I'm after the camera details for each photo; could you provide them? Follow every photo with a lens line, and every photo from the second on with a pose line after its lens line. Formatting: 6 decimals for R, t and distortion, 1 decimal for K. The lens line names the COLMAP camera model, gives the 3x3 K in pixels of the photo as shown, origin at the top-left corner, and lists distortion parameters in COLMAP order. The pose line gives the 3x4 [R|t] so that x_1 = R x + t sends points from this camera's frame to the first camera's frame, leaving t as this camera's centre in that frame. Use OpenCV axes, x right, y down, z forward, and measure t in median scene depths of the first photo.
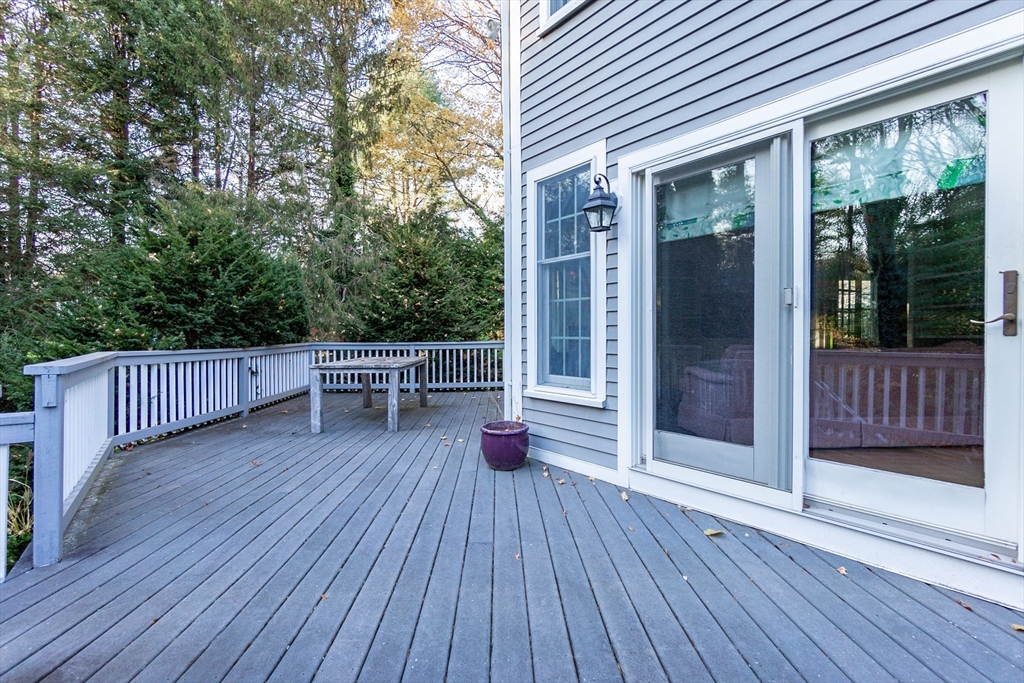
lens RADIAL K [[448.7, 0, 503.5], [0, 448.7, 339.8], [0, 0, 1]] dist [0.001198, -0.001826]
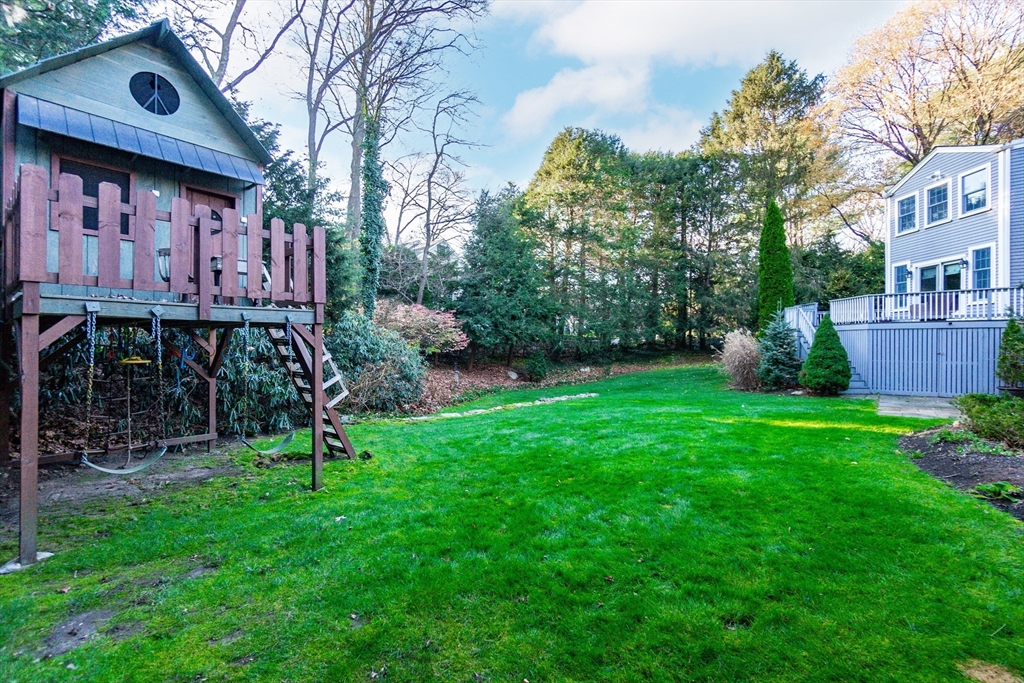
lens RADIAL K [[434.0, 0, 510.5], [0, 434.0, 340.9], [0, 0, 1]] dist [0.000618, 0.000286]
pose [[0.758530, -0.001680, -0.651636, -0.028152], [-0.003278, 0.999974, -0.006394, 0.617314], [0.651630, 0.006986, 0.758505, -6.538789]]
